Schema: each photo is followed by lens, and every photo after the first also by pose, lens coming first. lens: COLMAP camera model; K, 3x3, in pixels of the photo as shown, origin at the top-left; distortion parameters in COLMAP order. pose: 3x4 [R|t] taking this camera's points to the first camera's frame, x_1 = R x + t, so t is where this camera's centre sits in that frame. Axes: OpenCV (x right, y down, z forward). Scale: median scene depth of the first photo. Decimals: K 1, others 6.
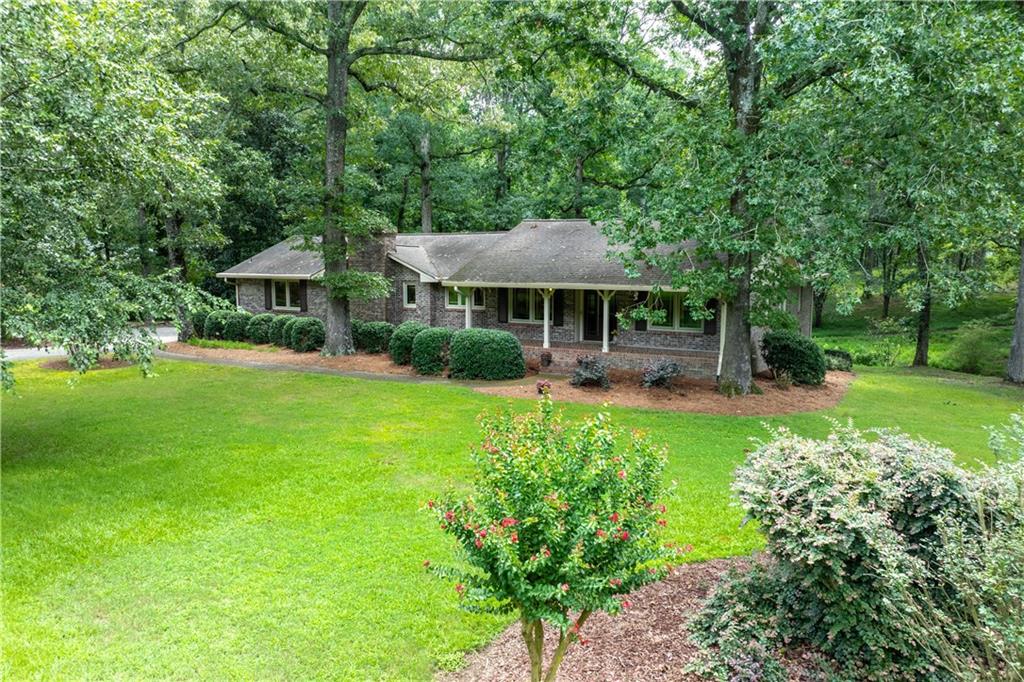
lens RADIAL K [[718.1, 0, 516.9], [0, 718.1, 339.5], [0, 0, 1]] dist [-0.027247, 0.002099]
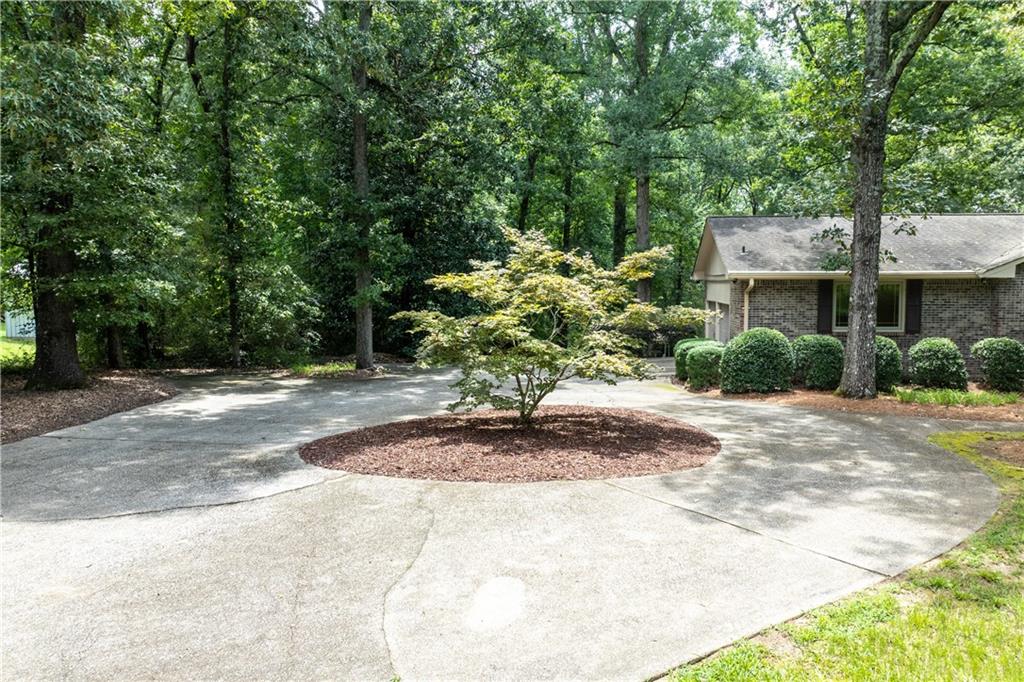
lens RADIAL K [[723.9, 0, 517.6], [0, 723.9, 339.7], [0, 0, 1]] dist [-0.038620, 0.000646]
pose [[0.928825, -0.031318, 0.369192, -1.038733], [0.047681, 0.998239, -0.035279, -0.035375], [-0.367437, 0.050371, 0.928683, 0.709655]]
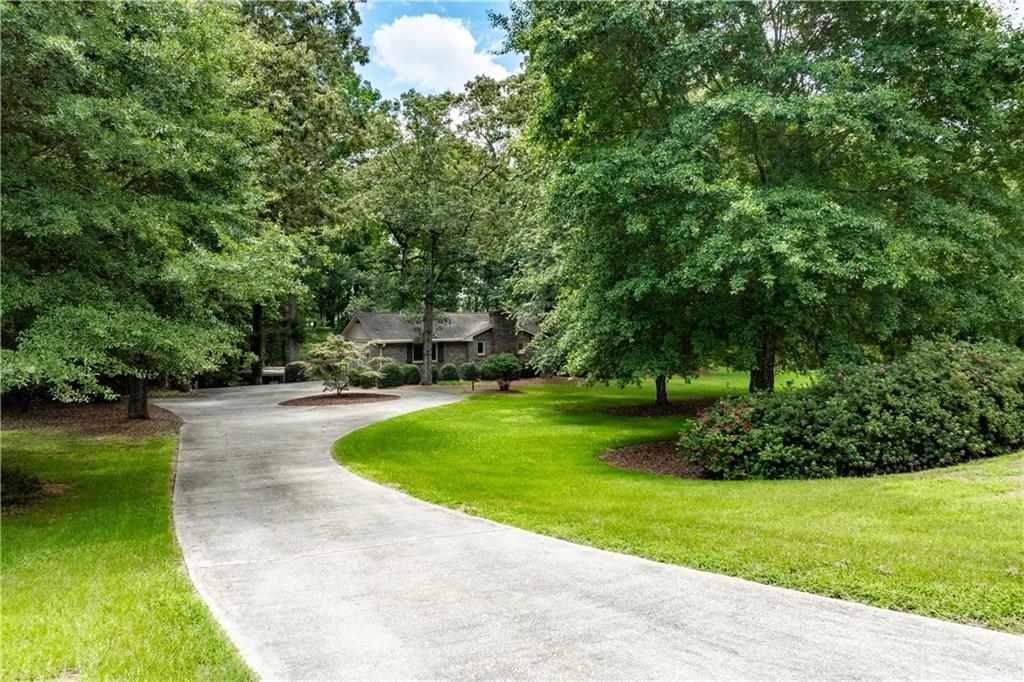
lens RADIAL K [[723.9, 0, 517.6], [0, 723.9, 339.7], [0, 0, 1]] dist [-0.038620, 0.000646]
pose [[0.525931, -0.030701, 0.849973, -1.965715], [0.107255, 0.993765, -0.030471, -0.027015], [-0.843737, 0.107189, 0.525945, 0.014162]]
